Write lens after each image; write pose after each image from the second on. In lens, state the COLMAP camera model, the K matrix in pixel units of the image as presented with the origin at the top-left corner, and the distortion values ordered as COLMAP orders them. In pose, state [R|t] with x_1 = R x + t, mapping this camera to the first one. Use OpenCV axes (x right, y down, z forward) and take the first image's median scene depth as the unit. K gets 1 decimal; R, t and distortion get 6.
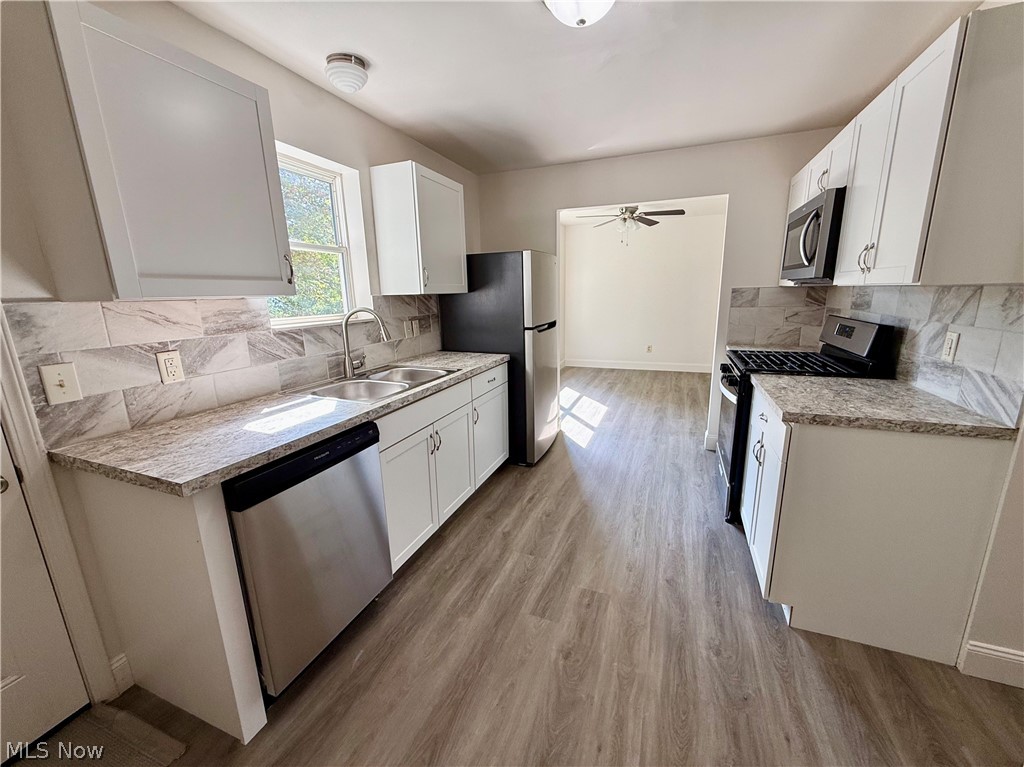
lens RADIAL K [[410.1, 0, 509.2], [0, 410.1, 385.0], [0, 0, 1]] dist [-0.000489, -0.000172]
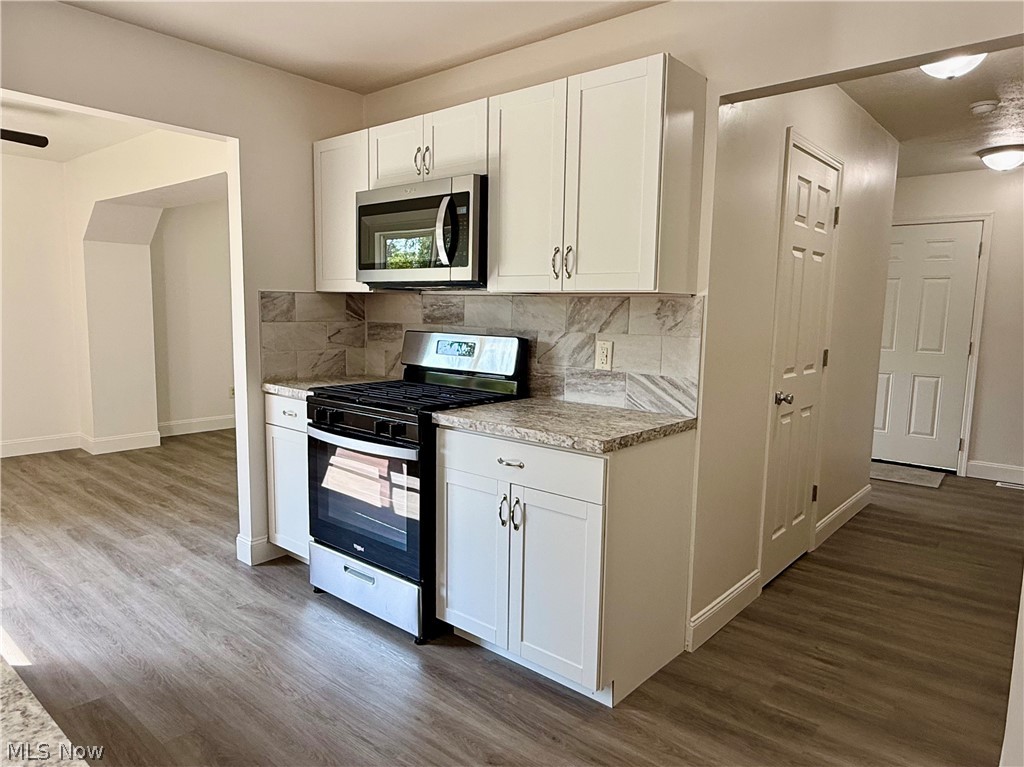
lens RADIAL K [[668.0, 0, 509.3], [0, 668.0, 388.8], [0, 0, 1]] dist [-0.002618, 0.001227]
pose [[0.320505, -0.082988, 0.943605, -0.515391], [0.183374, 0.982747, 0.024145, -0.084041], [-0.929328, 0.165294, 0.330193, 0.607203]]
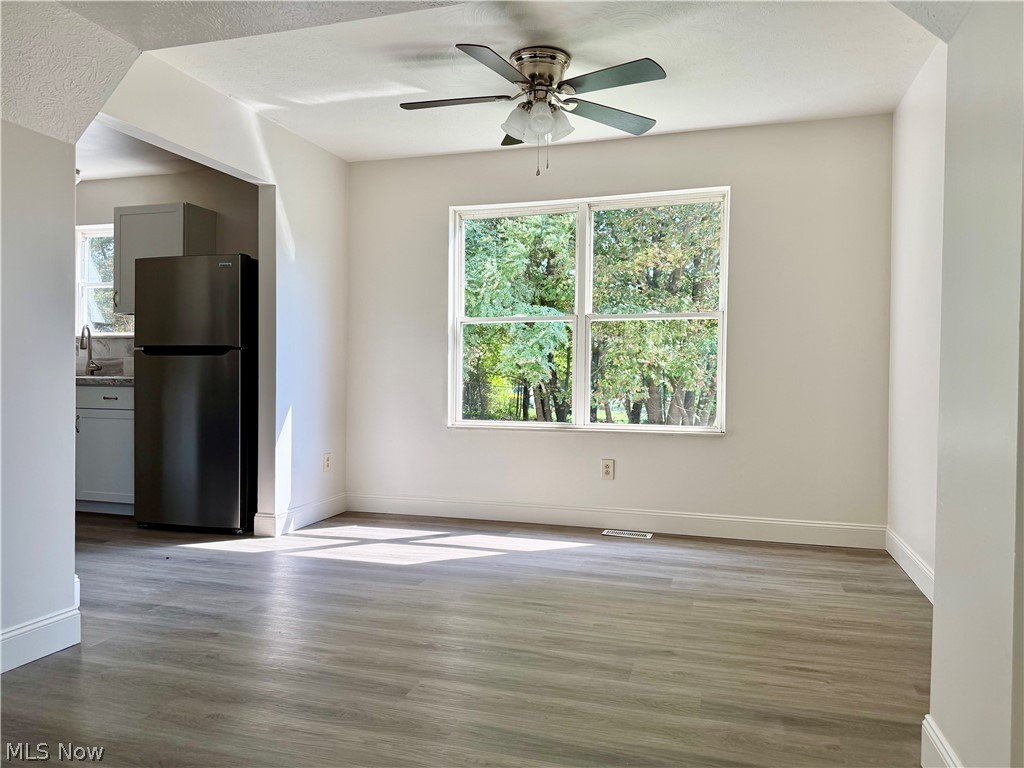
lens RADIAL K [[721.6, 0, 513.1], [0, 721.6, 382.9], [0, 0, 1]] dist [-0.006585, -0.004645]
pose [[0.085762, 0.036489, -0.995647, 2.599163], [-0.229687, 0.973135, 0.015880, -0.440808], [0.969479, 0.227325, 0.091839, 2.667655]]
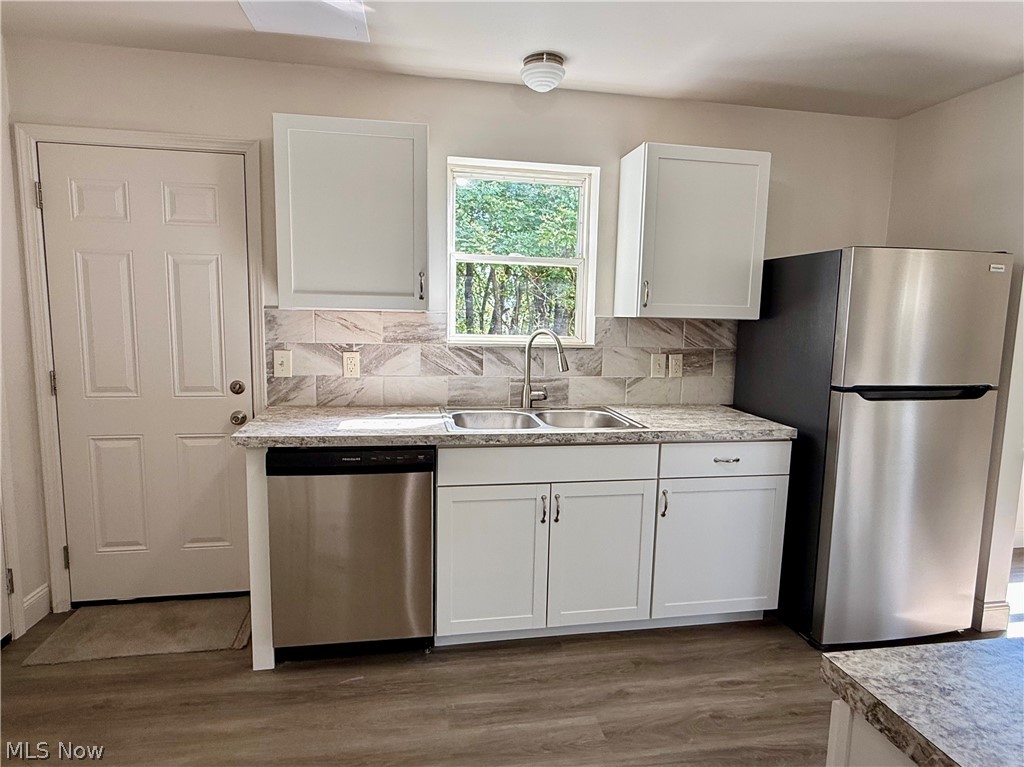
lens RADIAL K [[598.1, 0, 512.3], [0, 598.1, 385.9], [0, 0, 1]] dist [-0.006288, -0.001357]
pose [[0.528999, 0.134841, -0.837841, 0.743516], [-0.220406, 0.975246, 0.017794, -0.094350], [0.819501, 0.175253, 0.545624, 0.339352]]
